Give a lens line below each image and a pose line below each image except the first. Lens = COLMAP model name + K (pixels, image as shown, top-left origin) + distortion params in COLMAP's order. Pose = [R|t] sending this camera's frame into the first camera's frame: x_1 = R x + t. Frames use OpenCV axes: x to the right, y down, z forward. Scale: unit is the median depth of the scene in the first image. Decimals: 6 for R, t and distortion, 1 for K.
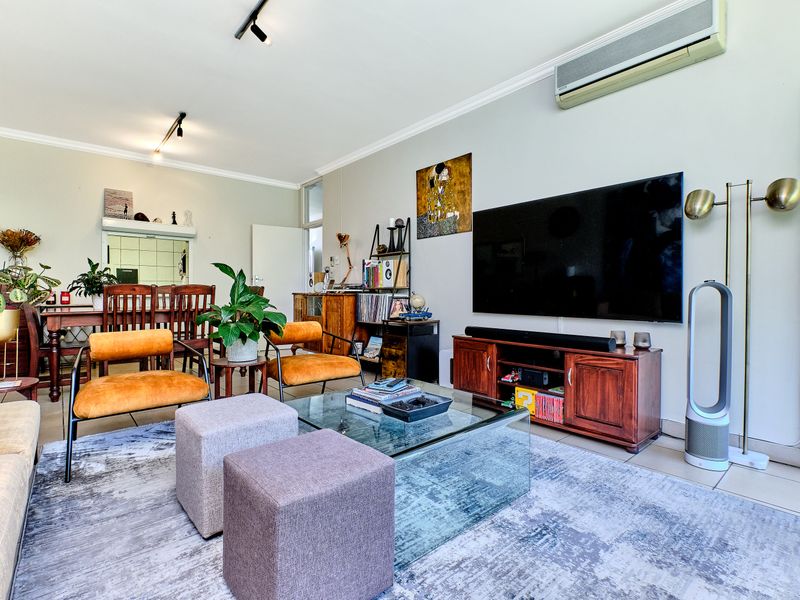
lens RADIAL K [[395.1, 0, 402.5], [0, 395.1, 296.0], [0, 0, 1]] dist [-0.003819, -0.000975]
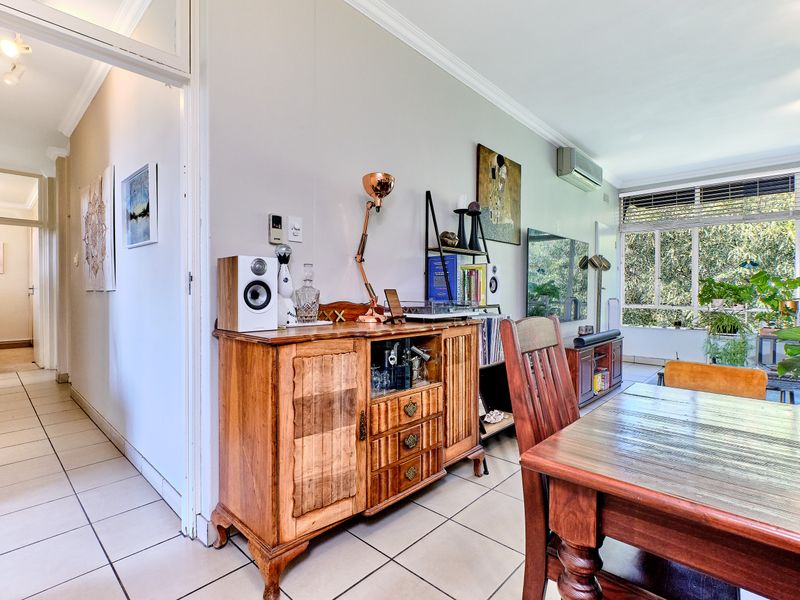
lens RADIAL K [[395.1, 0, 402.5], [0, 395.1, 296.0], [0, 0, 1]] dist [-0.003819, -0.000975]
pose [[-0.093932, -0.011578, 0.995511, -0.654217], [0.003576, 0.999922, 0.011967, -0.043877], [-0.995572, 0.004684, -0.093884, 1.167779]]
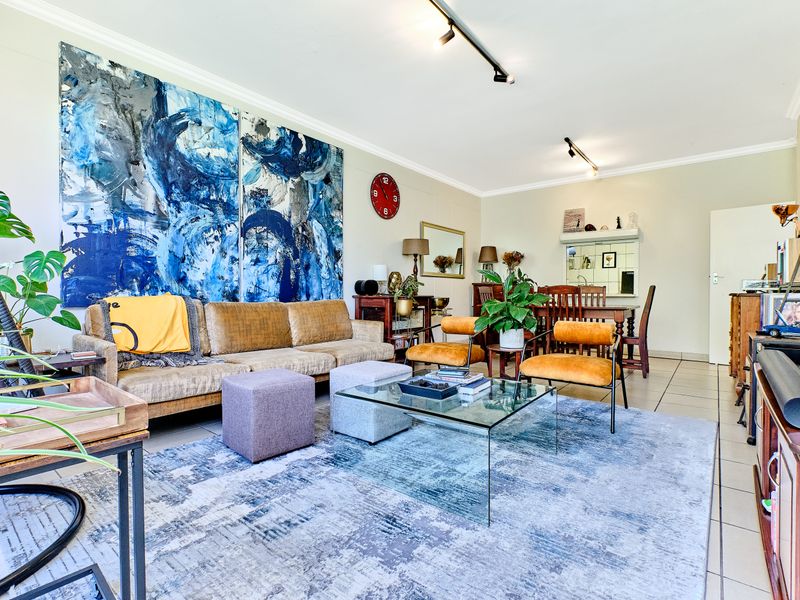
lens RADIAL K [[395.1, 0, 402.5], [0, 395.1, 296.0], [0, 0, 1]] dist [-0.003819, -0.000975]
pose [[0.173801, 0.010359, -0.984726, 0.473185], [-0.007511, 0.999930, 0.009194, -0.003220], [0.984752, 0.005798, 0.173866, 0.284659]]
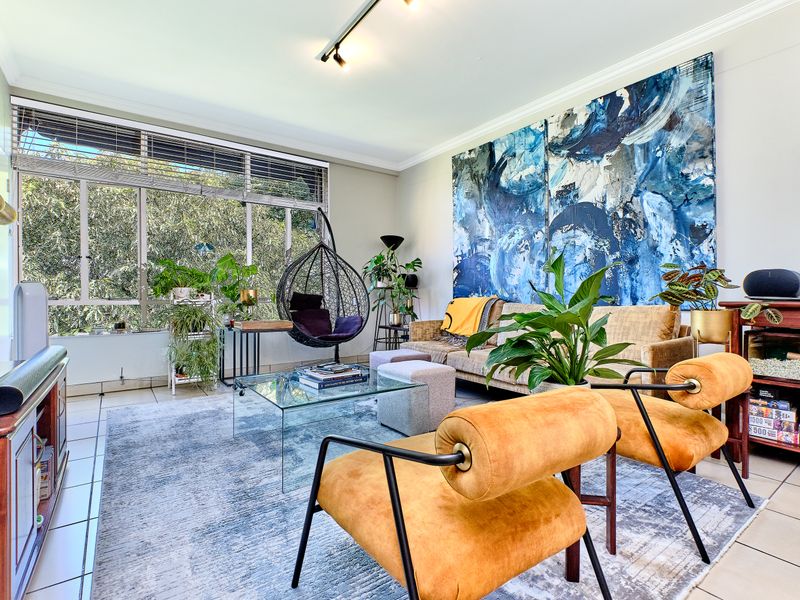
lens RADIAL K [[395.1, 0, 402.5], [0, 395.1, 296.0], [0, 0, 1]] dist [-0.003819, -0.000975]
pose [[-0.995414, 0.001156, 0.095655, -0.156242], [0.002037, 0.999956, 0.009108, -0.006396], [-0.095640, 0.009262, -0.995373, 0.956342]]
